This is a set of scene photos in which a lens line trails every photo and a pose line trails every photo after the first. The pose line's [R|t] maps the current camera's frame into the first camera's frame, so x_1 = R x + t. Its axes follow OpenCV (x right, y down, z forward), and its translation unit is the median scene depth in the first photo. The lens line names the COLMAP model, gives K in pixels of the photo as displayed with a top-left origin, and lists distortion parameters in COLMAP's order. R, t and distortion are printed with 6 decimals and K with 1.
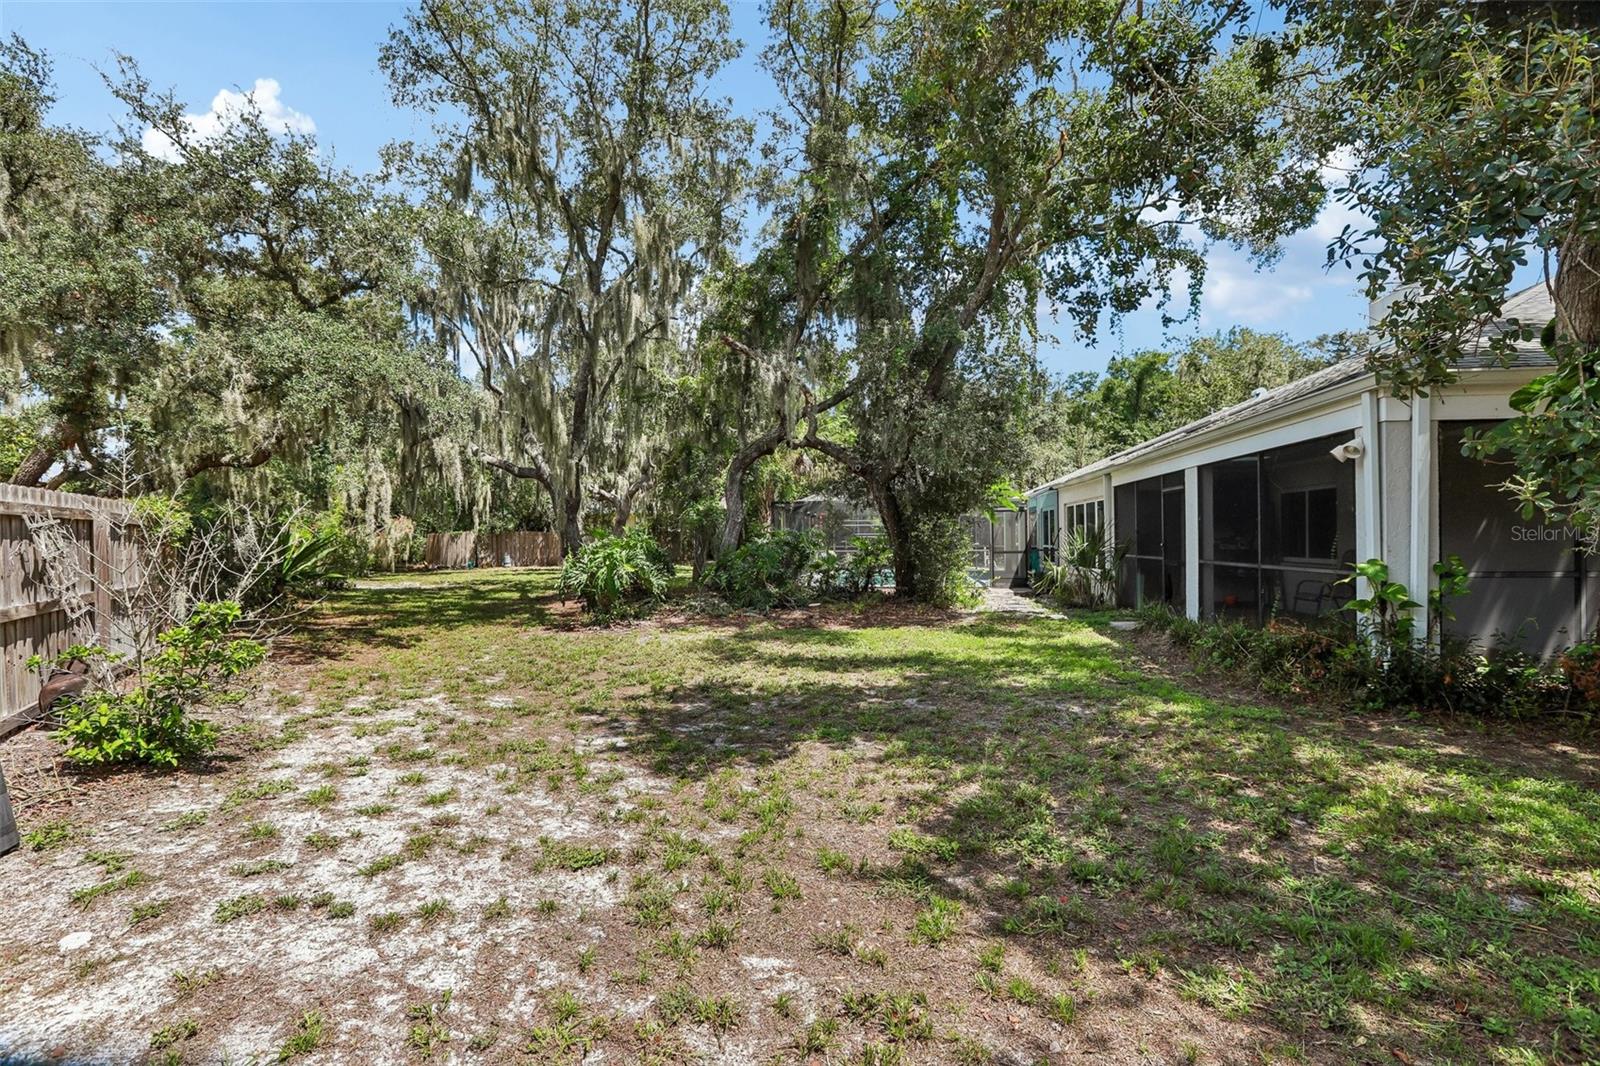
lens RADIAL K [[731.6, 0, 800.0], [0, 731.6, 533.0], [0, 0, 1]] dist [-0.051331, 0.019440]
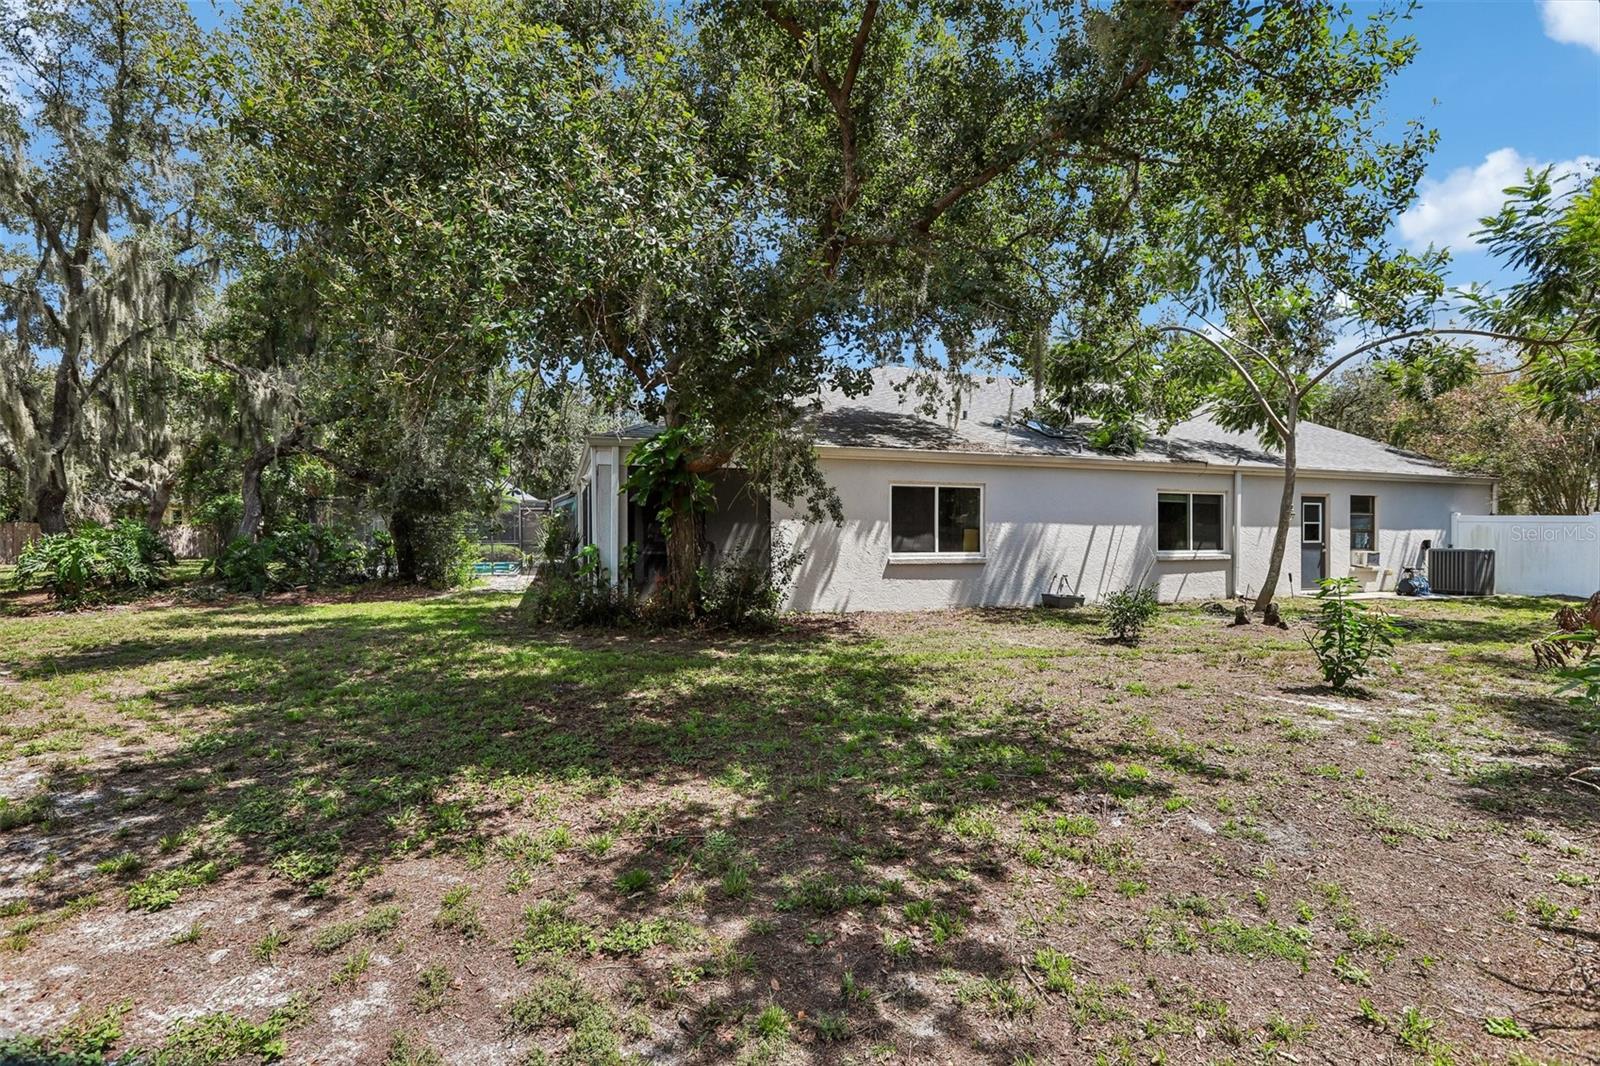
lens RADIAL K [[731.6, 0, 800.0], [0, 731.6, 533.0], [0, 0, 1]] dist [-0.051331, 0.019440]
pose [[0.900565, 0.005519, 0.434687, 0.229472], [-0.007322, 0.999970, 0.002473, 0.001489], [-0.434660, -0.005410, 0.900578, -0.384406]]
